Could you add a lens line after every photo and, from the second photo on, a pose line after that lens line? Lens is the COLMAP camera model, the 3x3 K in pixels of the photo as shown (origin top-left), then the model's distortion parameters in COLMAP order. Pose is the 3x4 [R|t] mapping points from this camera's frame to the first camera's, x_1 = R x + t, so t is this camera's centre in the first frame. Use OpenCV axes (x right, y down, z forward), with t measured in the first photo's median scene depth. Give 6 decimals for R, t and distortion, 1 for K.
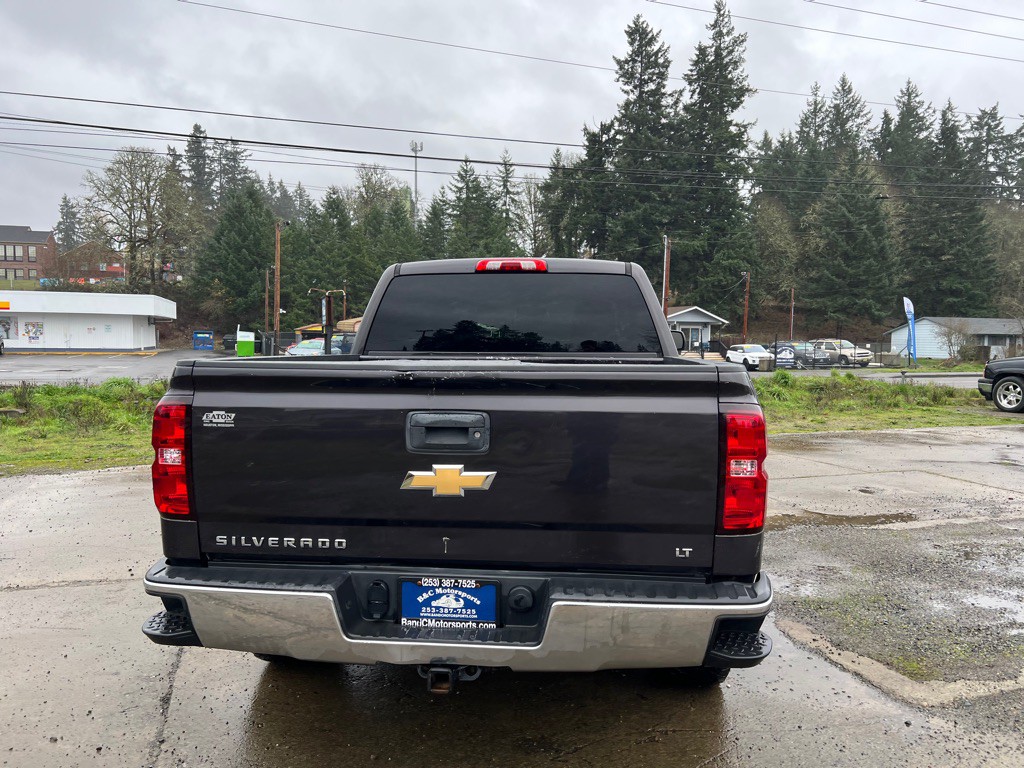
lens RADIAL K [[766.4, 0, 521.7], [0, 766.4, 390.5], [0, 0, 1]] dist [0.053058, -0.061301]
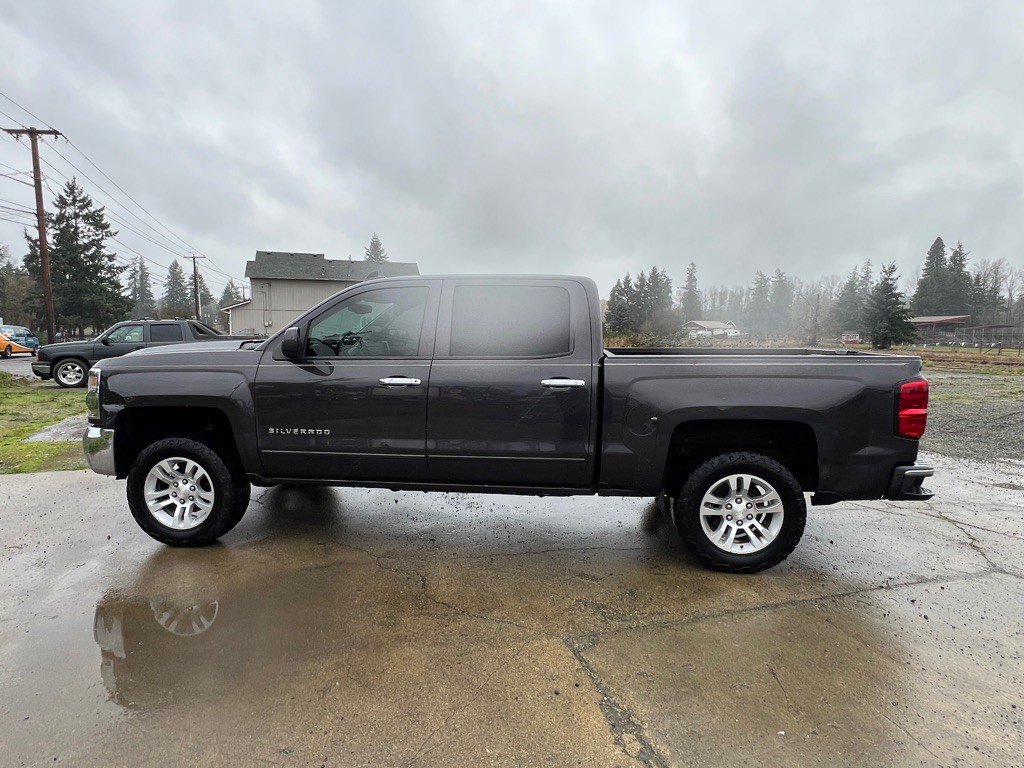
lens RADIAL K [[594.5, 0, 507.5], [0, 594.5, 389.4], [0, 0, 1]] dist [-0.003016, -0.000388]
pose [[0.023143, -0.103682, 0.994341, -0.077826], [0.058679, 0.993034, 0.102180, -0.006786], [-0.998009, 0.055982, 0.029066, 0.079152]]
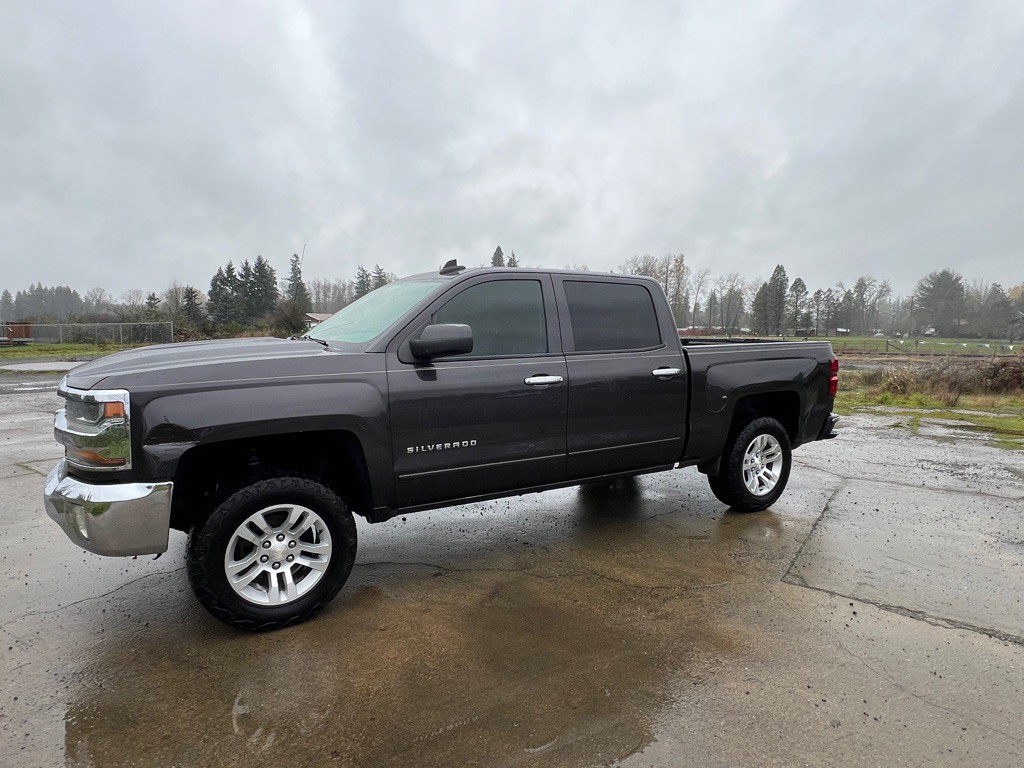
lens RADIAL K [[594.5, 0, 507.3], [0, 594.5, 388.2], [0, 0, 1]] dist [-0.003016, -0.000388]
pose [[-0.579382, -0.092787, 0.809758, -0.061841], [0.048553, 0.987805, 0.147929, -0.010026], [-0.813609, 0.125024, -0.567811, 0.129139]]
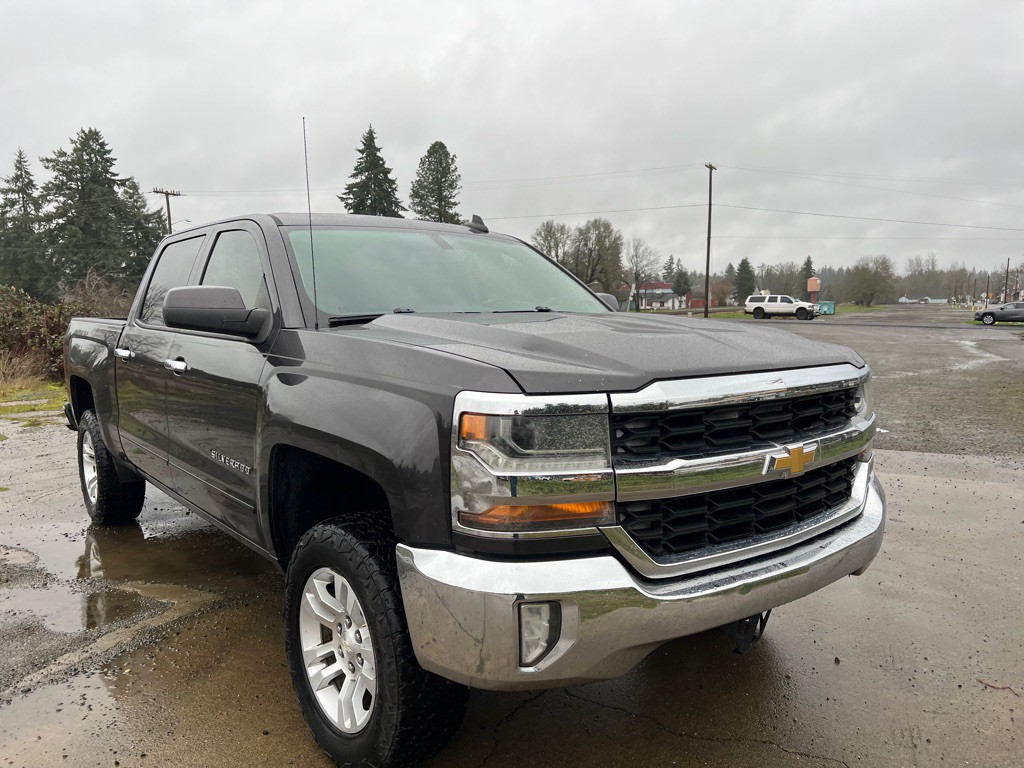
lens RADIAL K [[766.4, 0, 518.5], [0, 766.4, 390.5], [0, 0, 1]] dist [0.053058, -0.061301]
pose [[-0.722796, 0.071023, -0.687402, 0.038471], [-0.045668, 0.987621, 0.150061, -0.009540], [0.689551, 0.139855, -0.710605, 0.148634]]
